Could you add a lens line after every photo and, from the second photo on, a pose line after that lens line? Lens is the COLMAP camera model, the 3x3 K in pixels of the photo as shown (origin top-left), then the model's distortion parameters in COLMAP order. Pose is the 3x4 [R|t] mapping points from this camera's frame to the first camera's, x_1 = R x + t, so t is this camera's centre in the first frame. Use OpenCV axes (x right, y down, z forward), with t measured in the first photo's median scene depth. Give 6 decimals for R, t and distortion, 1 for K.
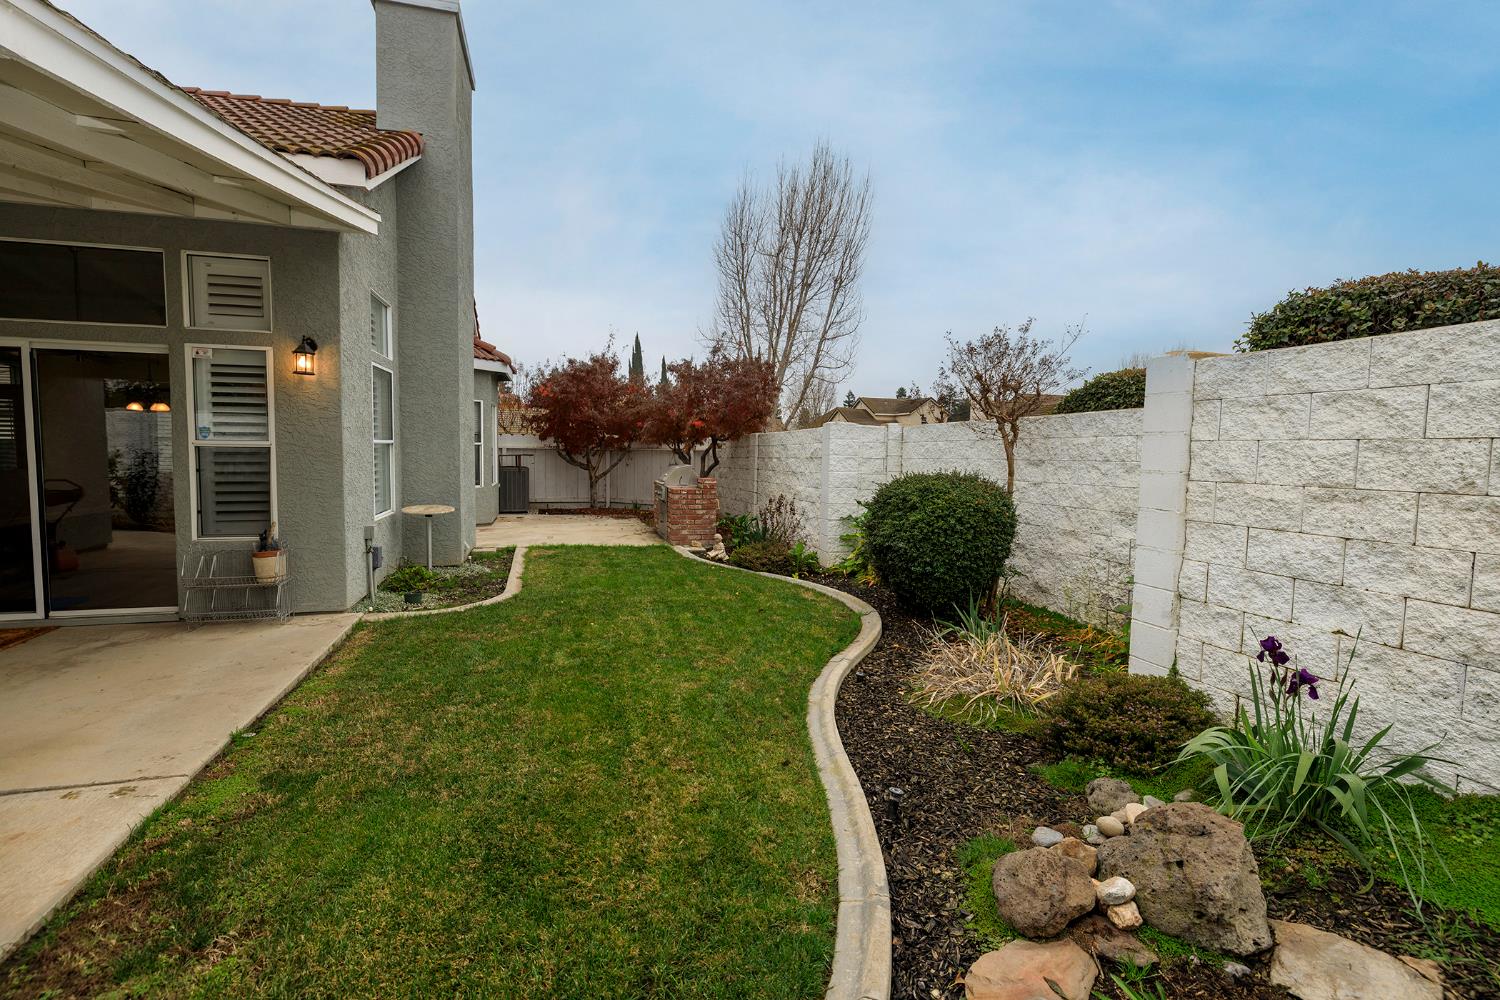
lens RADIAL K [[672.3, 0, 750.0], [0, 672.3, 500.0], [0, 0, 1]] dist [-0.003755, -0.000629]
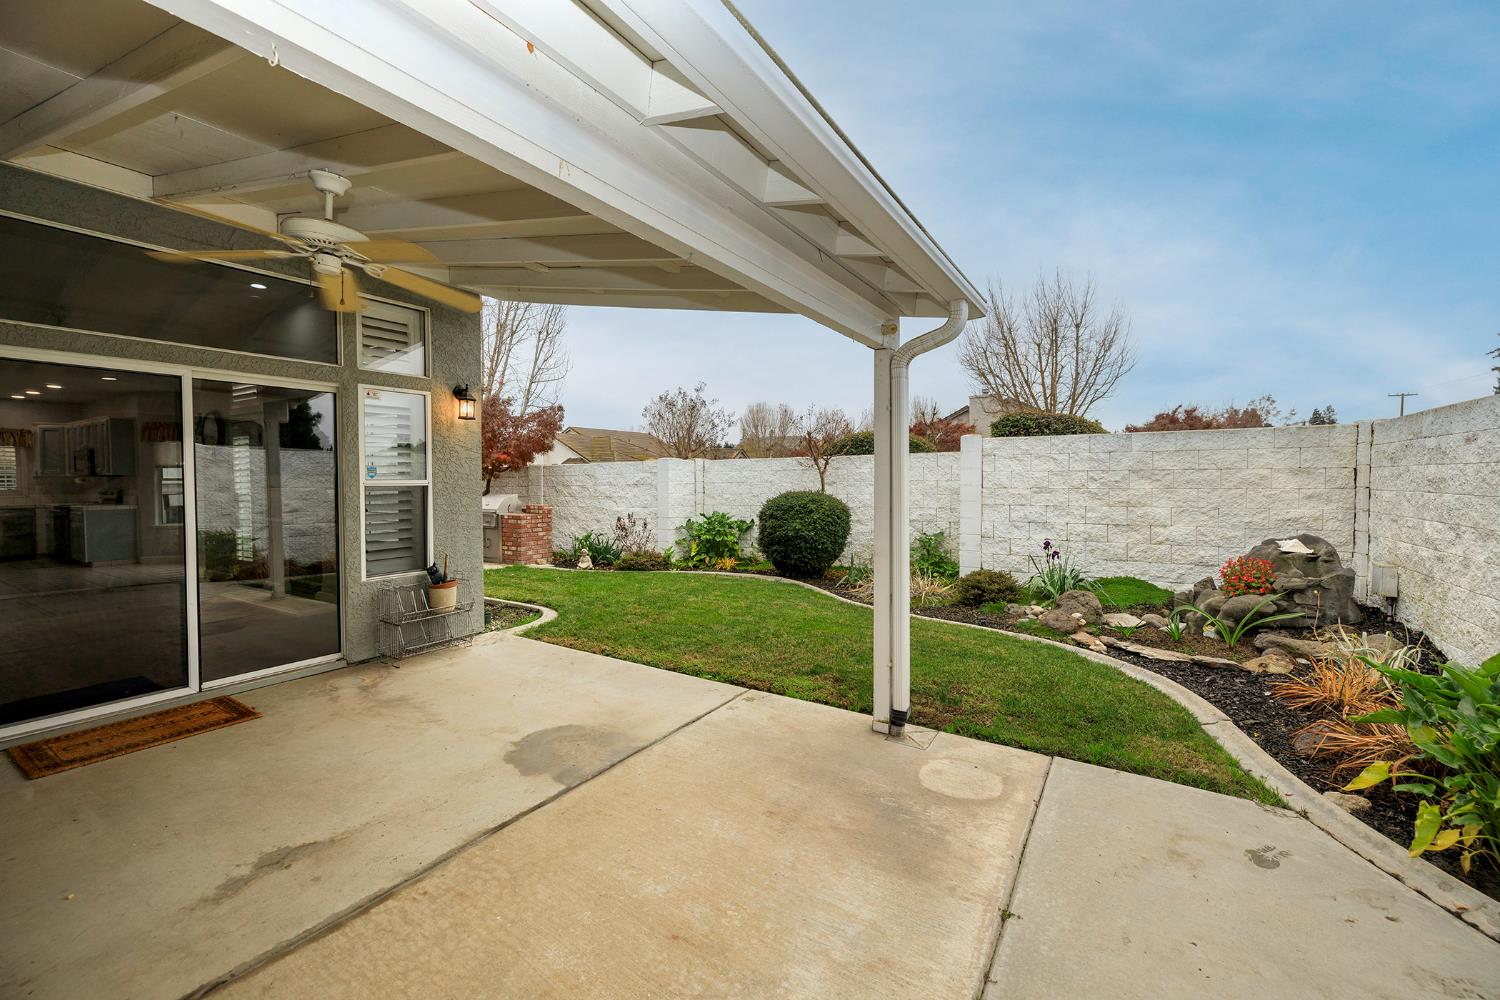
lens RADIAL K [[627.2, 0, 745.0], [0, 627.2, 495.6], [0, 0, 1]] dist [-0.000978, -0.000091]
pose [[0.741742, -0.037114, 0.669658, -1.493063], [0.064741, 0.997767, -0.016410, -0.020651], [-0.667554, 0.055526, 0.742488, -0.102165]]
